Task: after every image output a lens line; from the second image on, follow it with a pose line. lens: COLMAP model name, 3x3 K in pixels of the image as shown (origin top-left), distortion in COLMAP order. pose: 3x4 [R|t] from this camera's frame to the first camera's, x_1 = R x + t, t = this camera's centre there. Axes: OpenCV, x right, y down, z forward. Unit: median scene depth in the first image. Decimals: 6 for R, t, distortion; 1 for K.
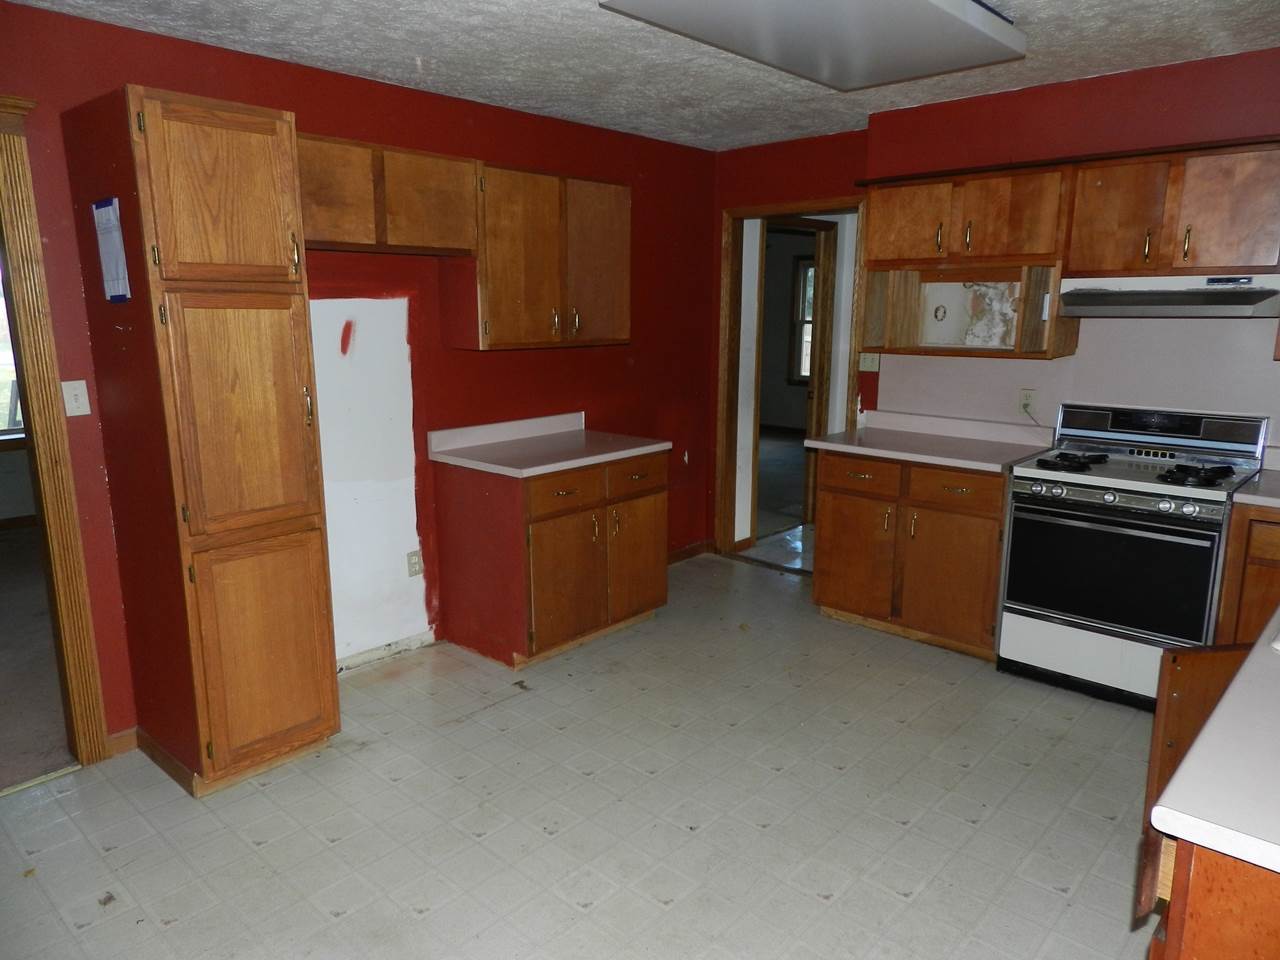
lens RADIAL K [[866.6, 0, 643.1], [0, 866.6, 478.6], [0, 0, 1]] dist [0.006957, 0.000691]
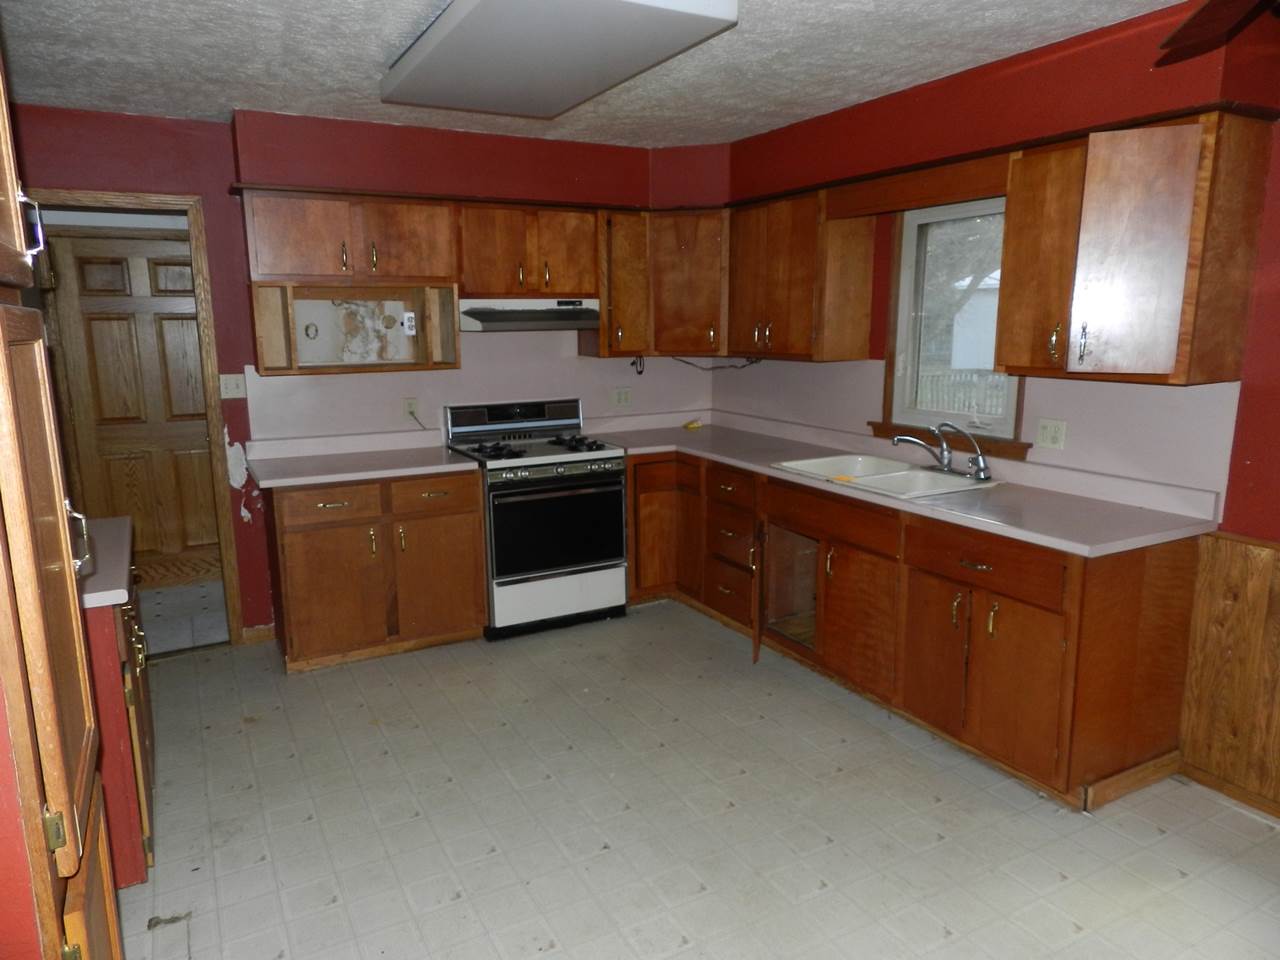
lens RADIAL K [[866.6, 0, 643.4], [0, 866.6, 482.7], [0, 0, 1]] dist [0.006957, 0.000691]
pose [[0.317284, -0.182879, 0.930530, -0.527208], [0.194453, 0.972927, 0.124908, -0.081864], [-0.928180, 0.141313, 0.344255, 0.377245]]
